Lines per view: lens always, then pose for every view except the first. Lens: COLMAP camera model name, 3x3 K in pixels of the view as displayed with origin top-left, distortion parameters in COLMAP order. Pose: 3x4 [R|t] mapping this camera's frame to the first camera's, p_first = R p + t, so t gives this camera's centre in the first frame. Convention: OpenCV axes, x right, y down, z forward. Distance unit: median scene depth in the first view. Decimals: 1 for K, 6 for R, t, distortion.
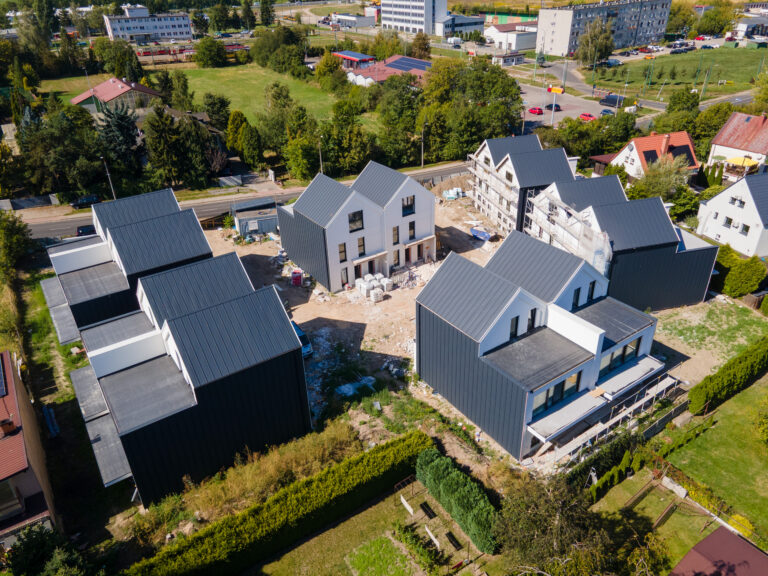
lens RADIAL K [[545.4, 0, 384.9], [0, 545.4, 284.8], [0, 0, 1]] dist [0.040110, 0.011176]
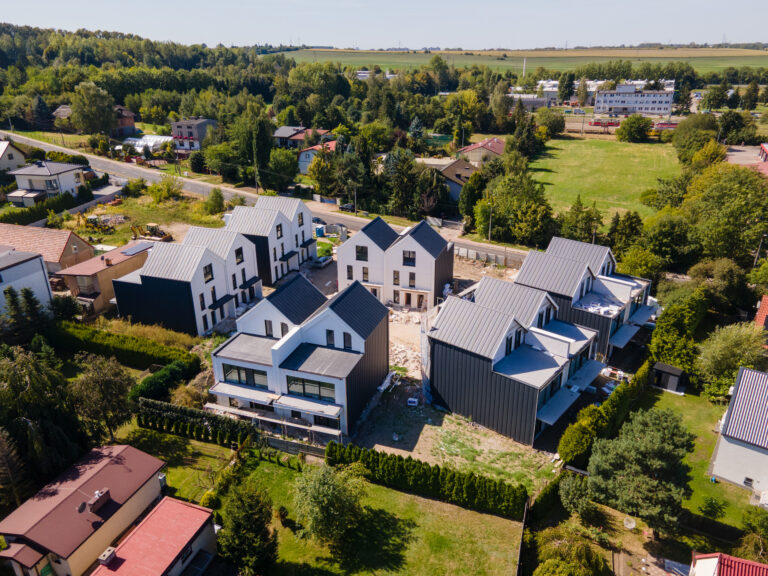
lens RADIAL K [[551.1, 0, 383.6], [0, 551.1, 289.1], [0, 0, 1]] dist [0.012713, 0.005831]
pose [[0.587889, 0.328384, -0.739290, 0.898573], [-0.397900, 0.913085, 0.089169, -0.160879], [0.704317, 0.241742, 0.667457, 0.144705]]
